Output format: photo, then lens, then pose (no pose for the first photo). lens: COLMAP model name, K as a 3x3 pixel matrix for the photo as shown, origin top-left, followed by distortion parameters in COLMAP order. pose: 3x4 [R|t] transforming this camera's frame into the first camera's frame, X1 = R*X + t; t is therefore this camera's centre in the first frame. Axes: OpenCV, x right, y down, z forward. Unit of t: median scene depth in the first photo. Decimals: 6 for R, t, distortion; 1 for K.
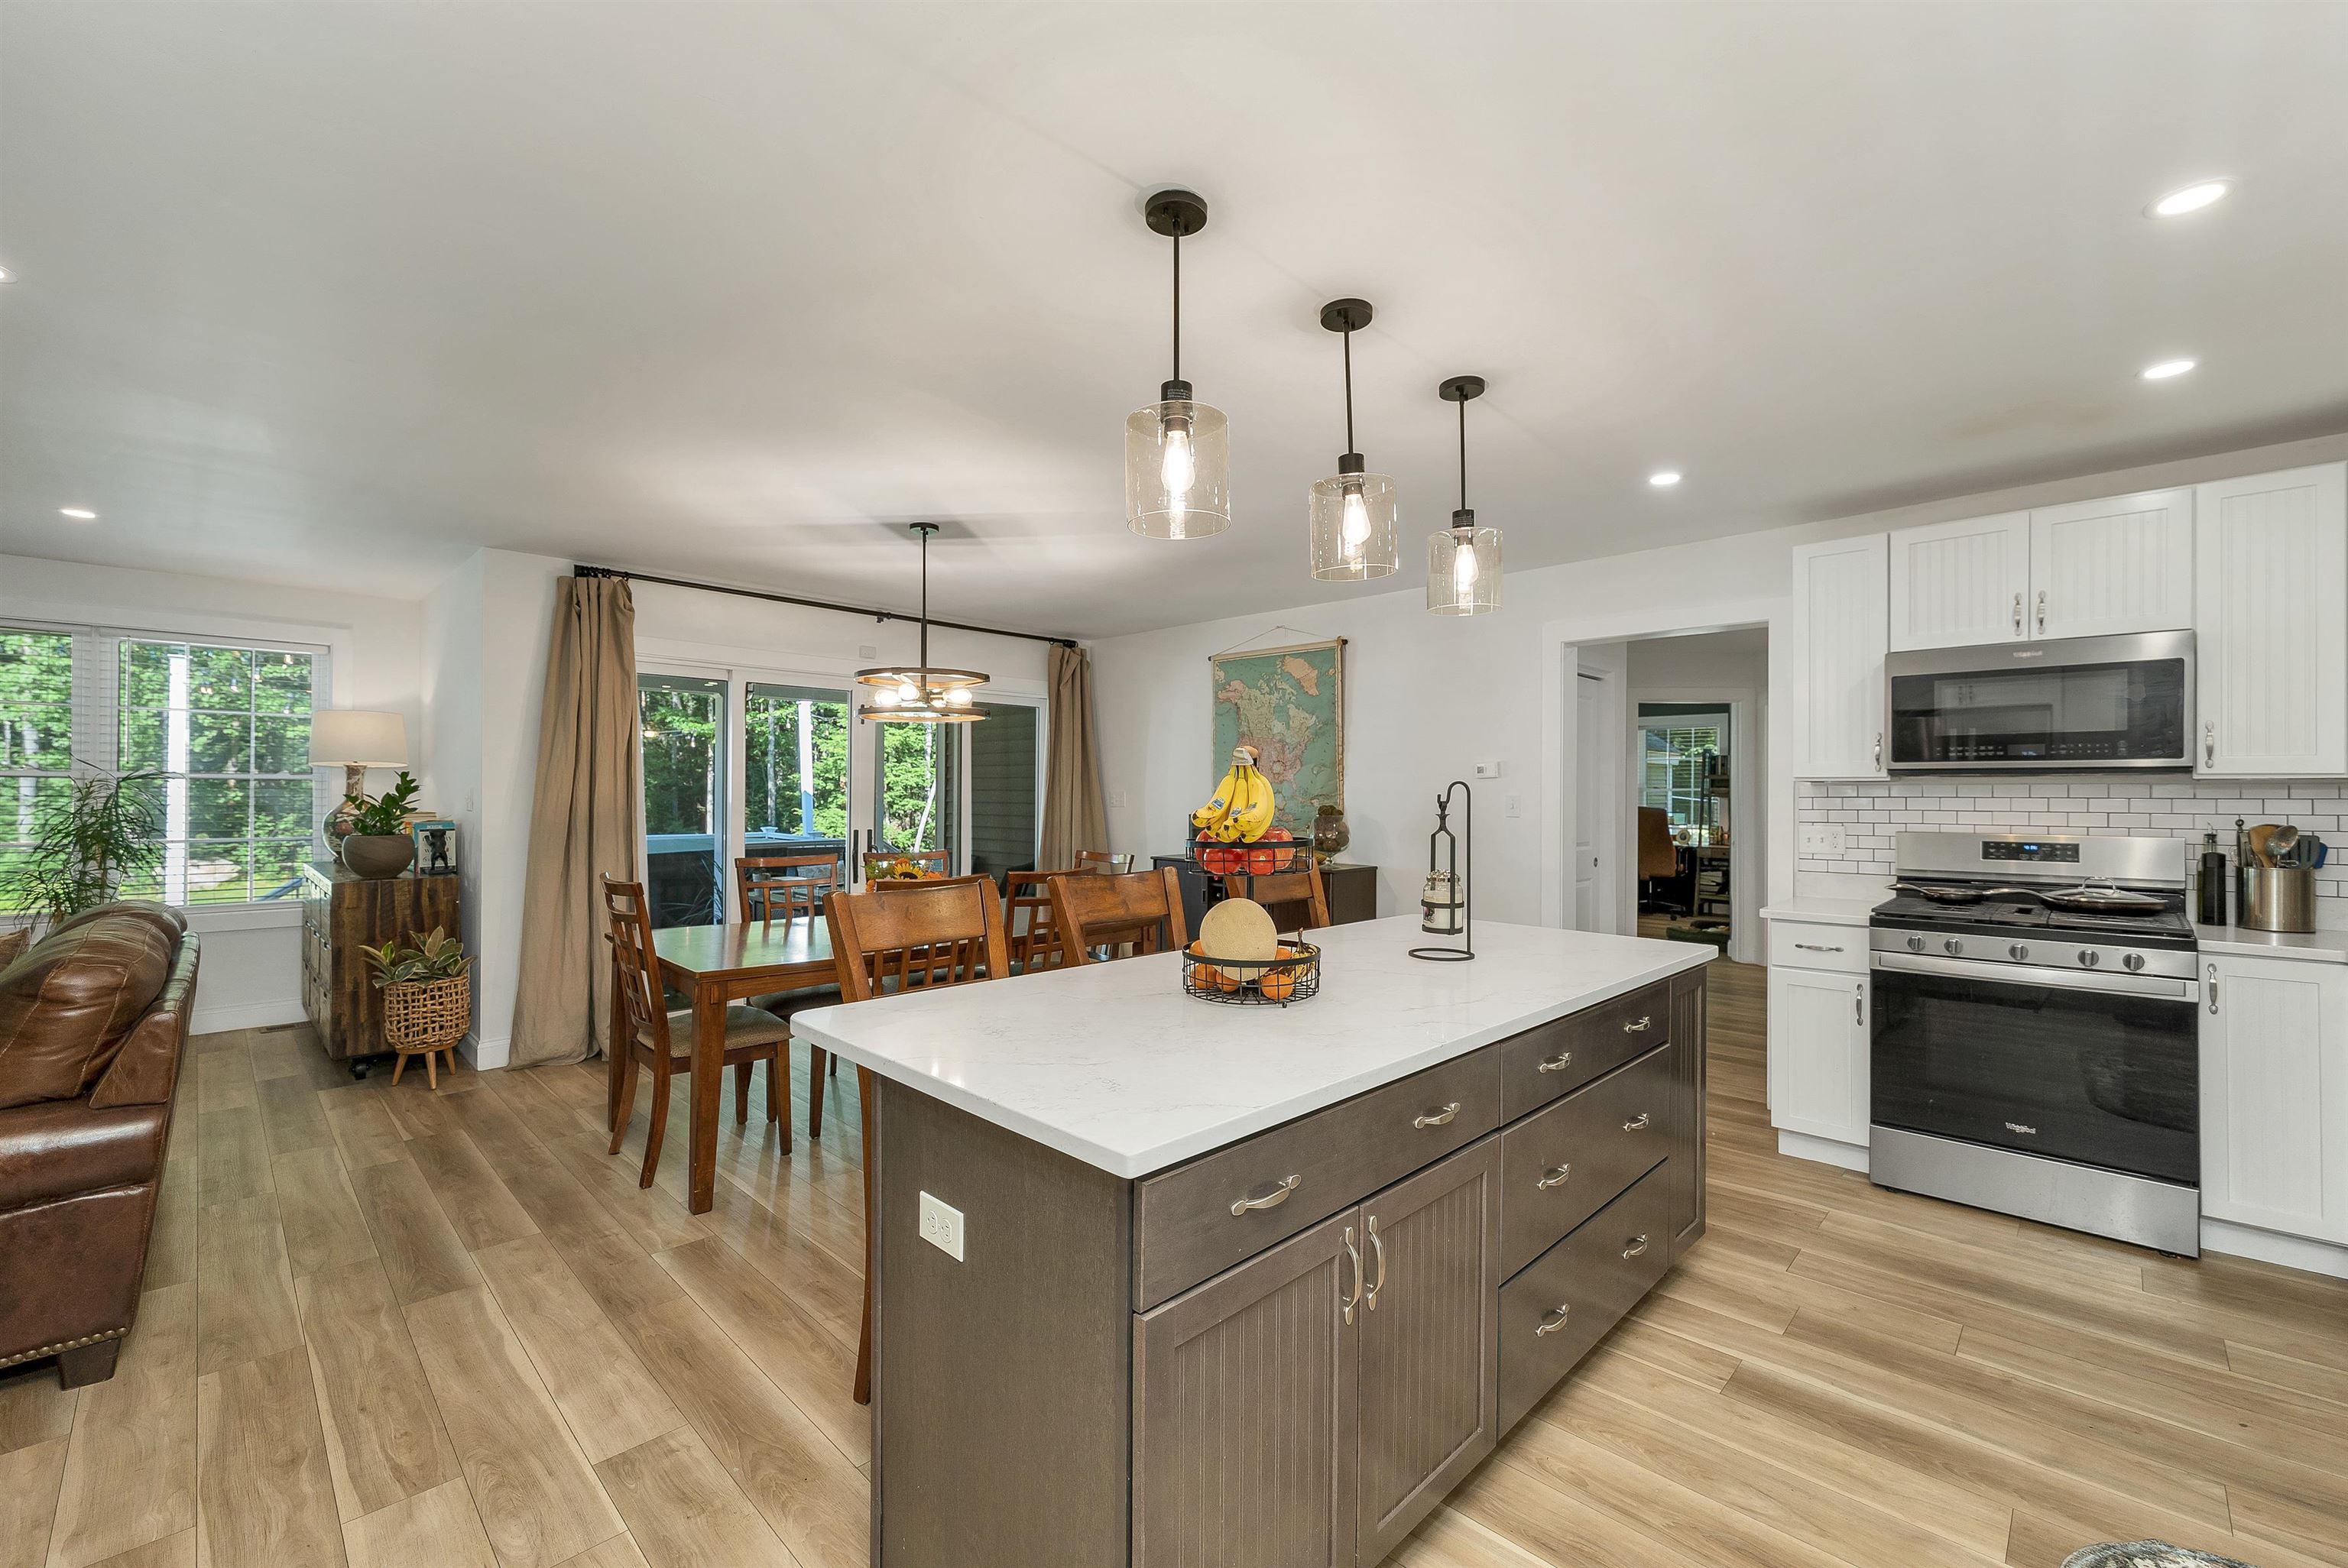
lens RADIAL K [[954.8, 0, 1172.4], [0, 954.8, 788.8], [0, 0, 1]] dist [-0.003018, -0.000269]
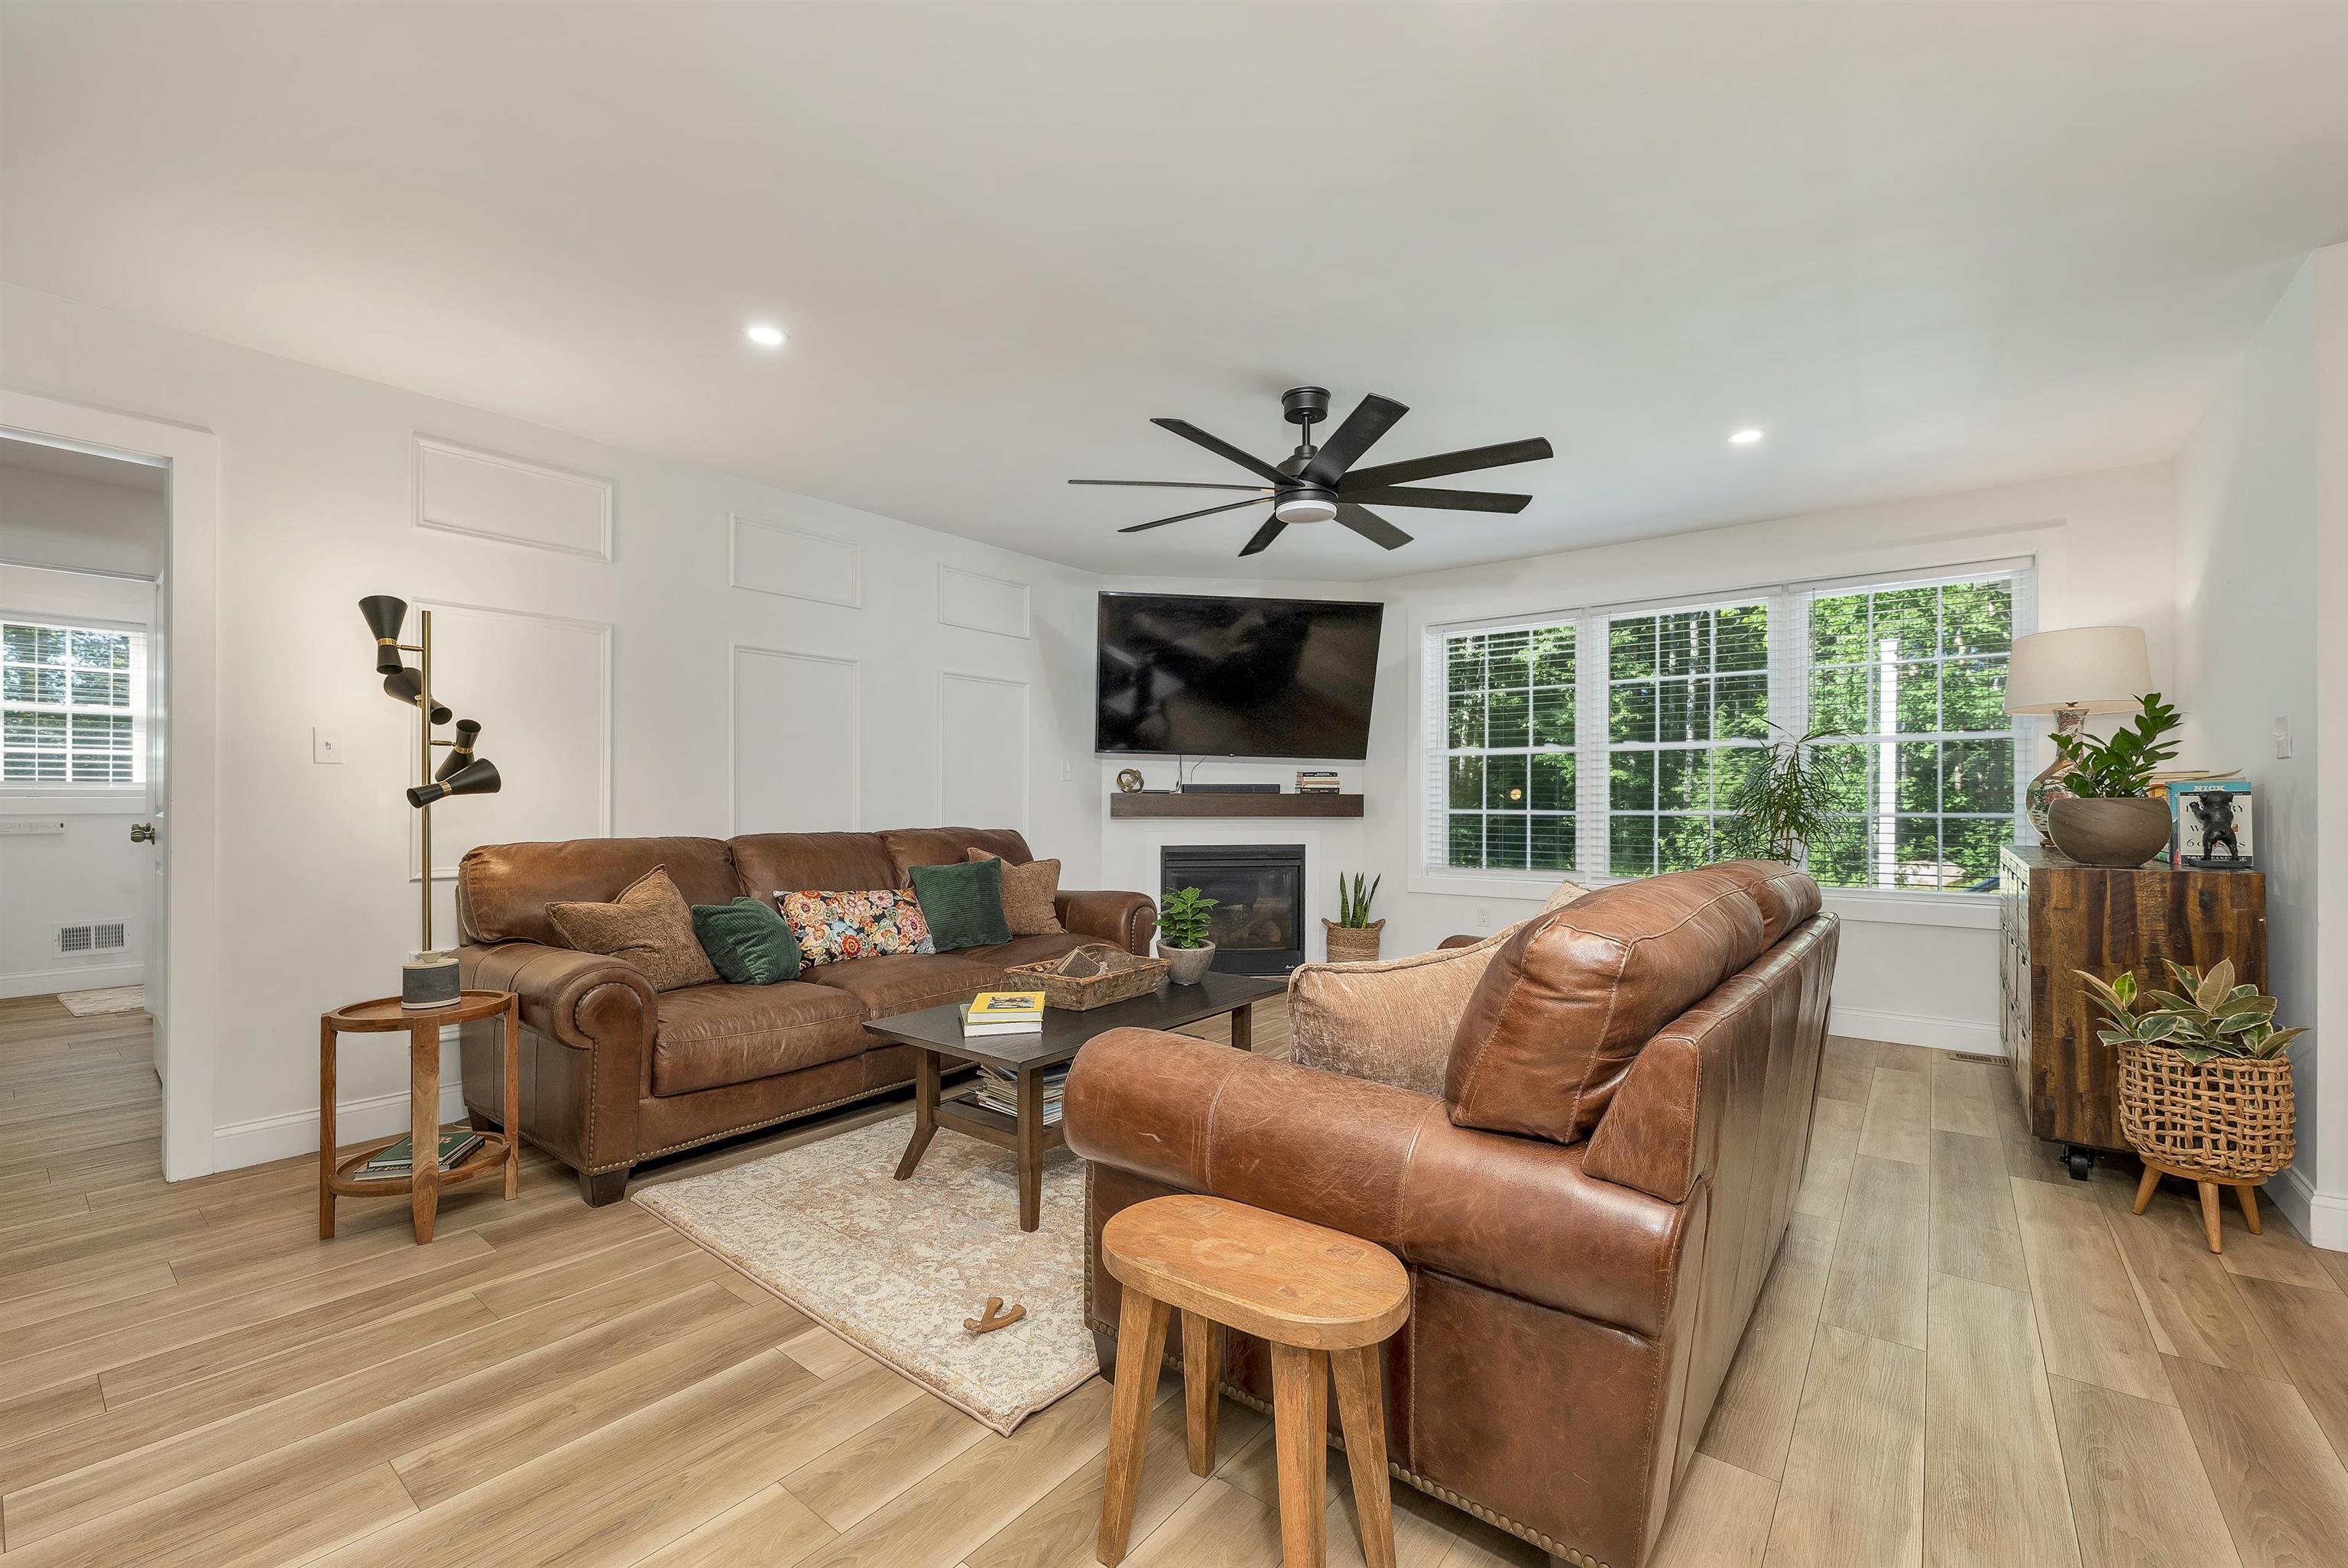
lens RADIAL K [[962.3, 0, 1172.3], [0, 962.3, 801.0], [0, 0, 1]] dist [-0.000783, -0.000522]
pose [[0.102250, -0.003869, -0.994751, -0.332205], [0.004655, 0.999983, -0.003411, 0.061830], [0.994748, -0.004282, 0.102267, 0.402734]]
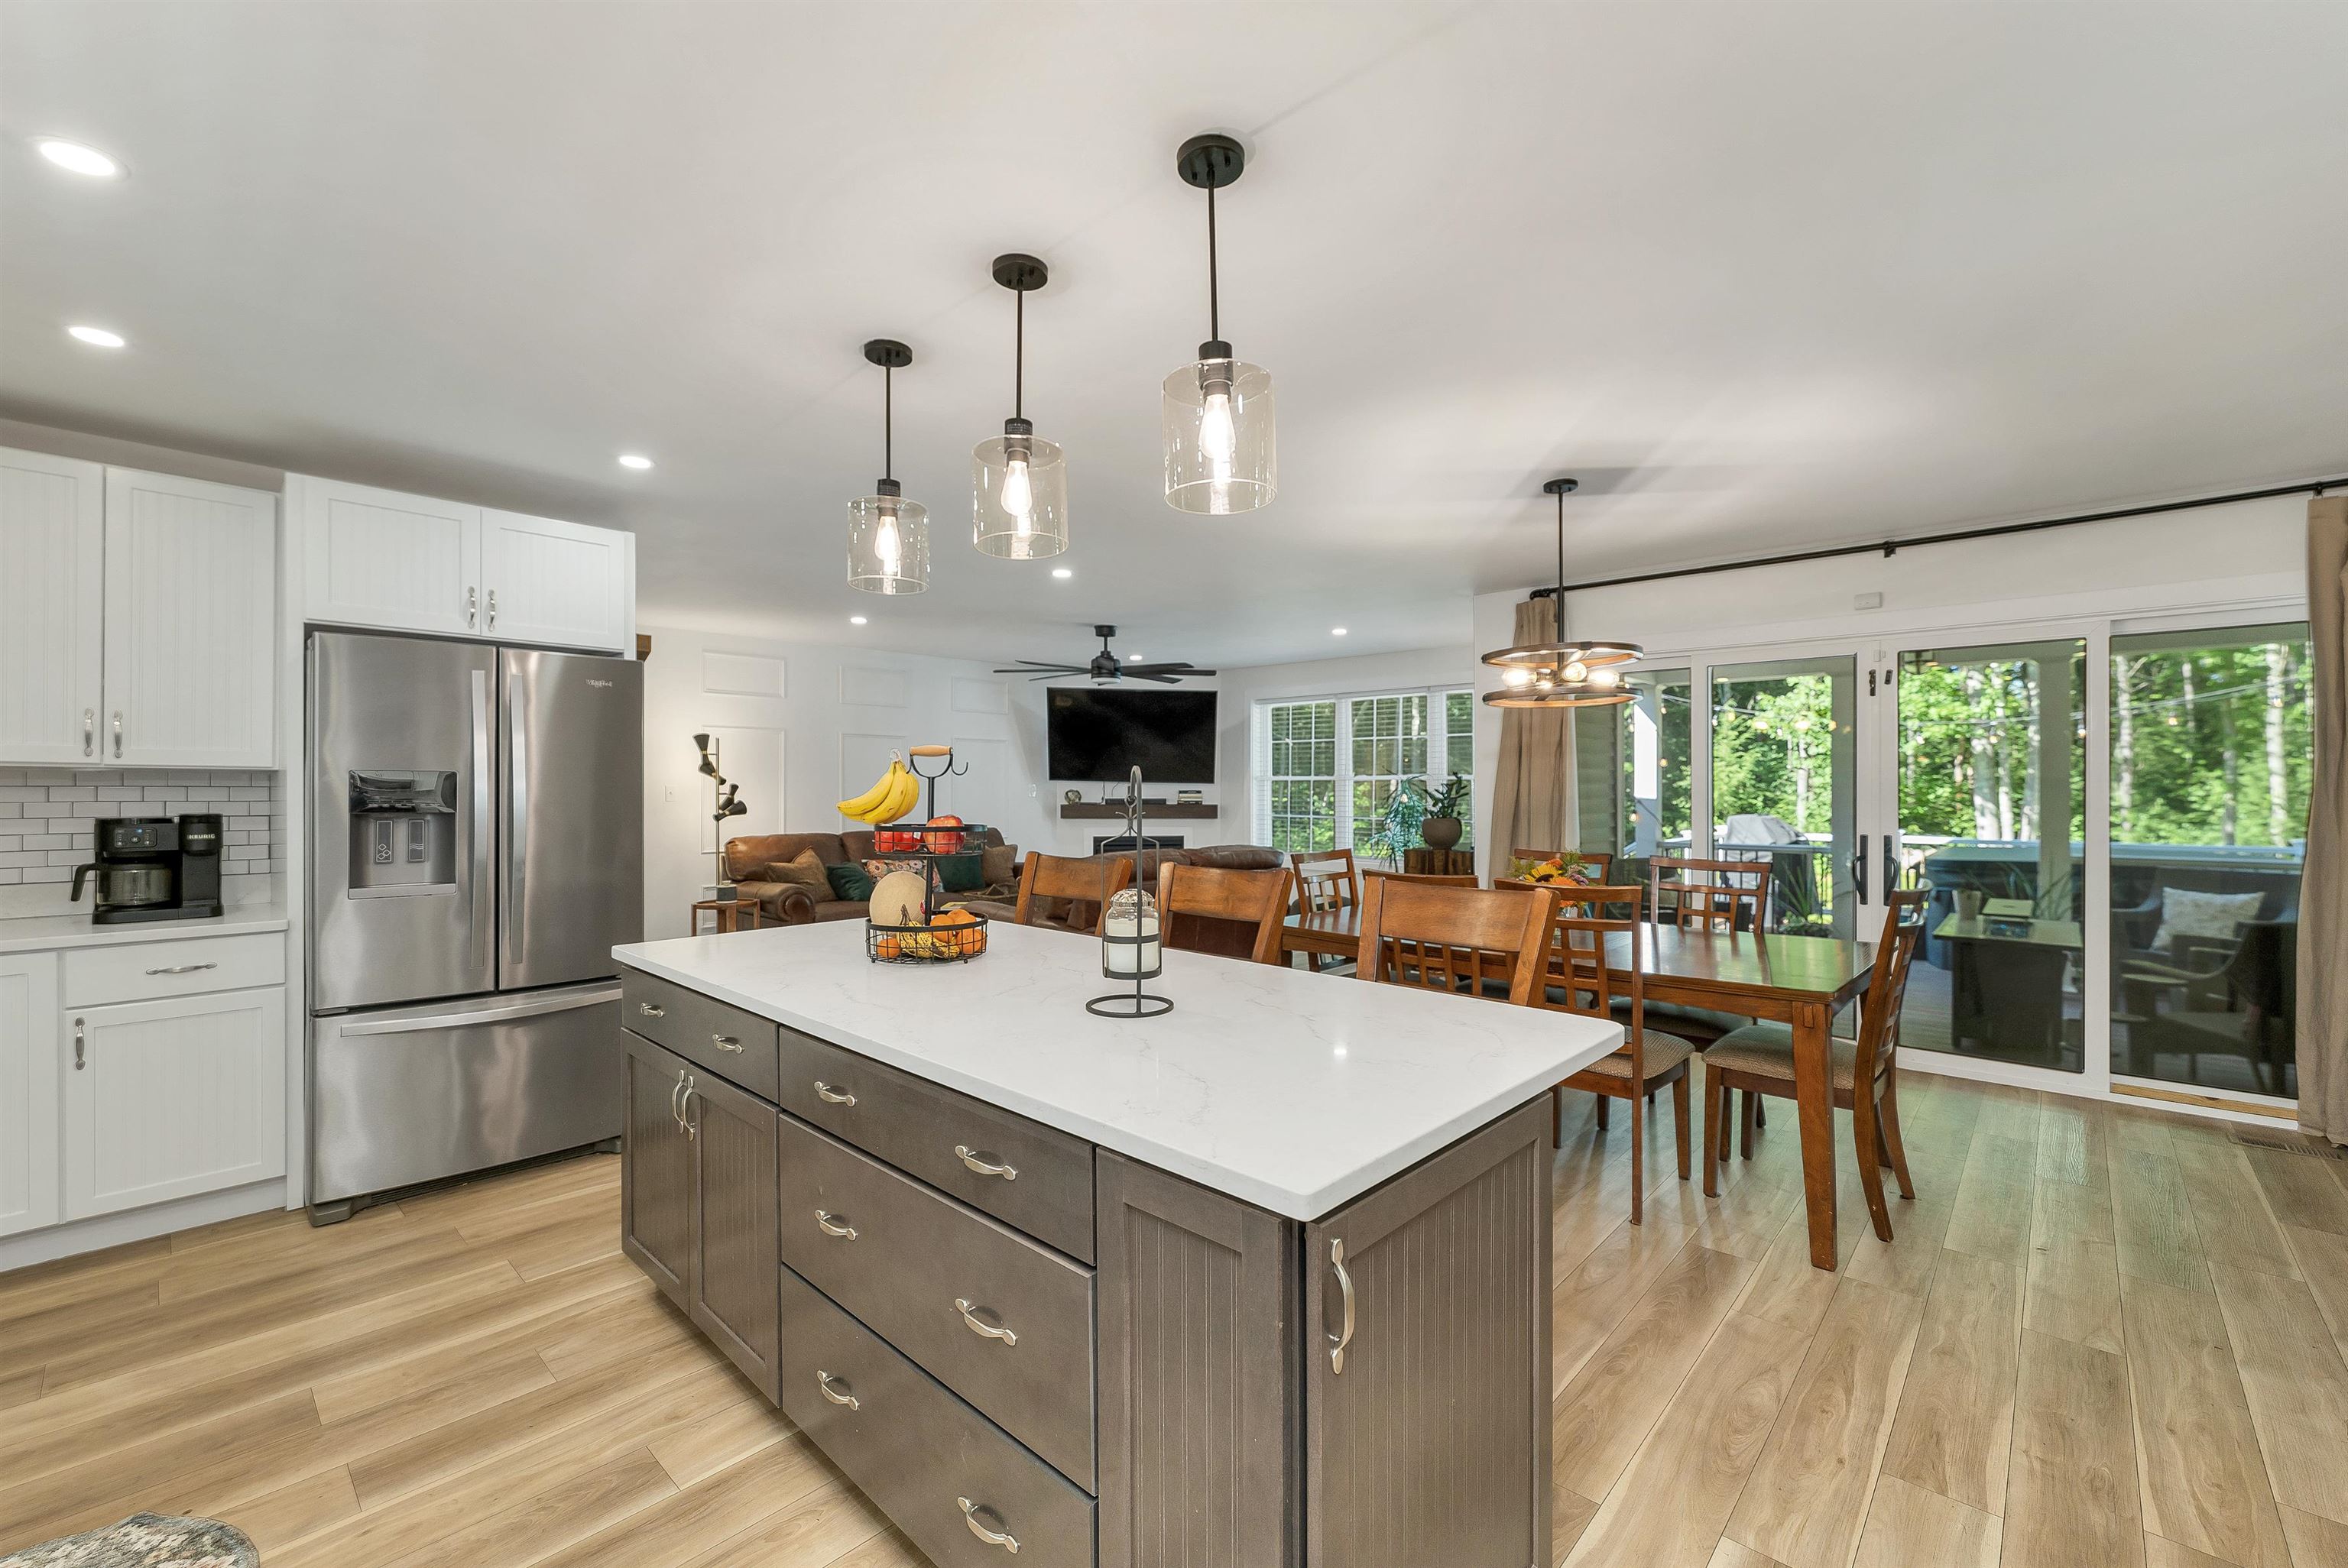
lens RADIAL K [[962.8, 0, 1172.4], [0, 962.8, 782.6], [0, 0, 1]] dist [-0.002328, -0.000423]
pose [[0.022139, -0.008566, -0.999718, 0.713975], [0.006059, 0.999946, -0.008434, 0.006479], [0.999737, -0.005870, 0.022190, 0.714694]]
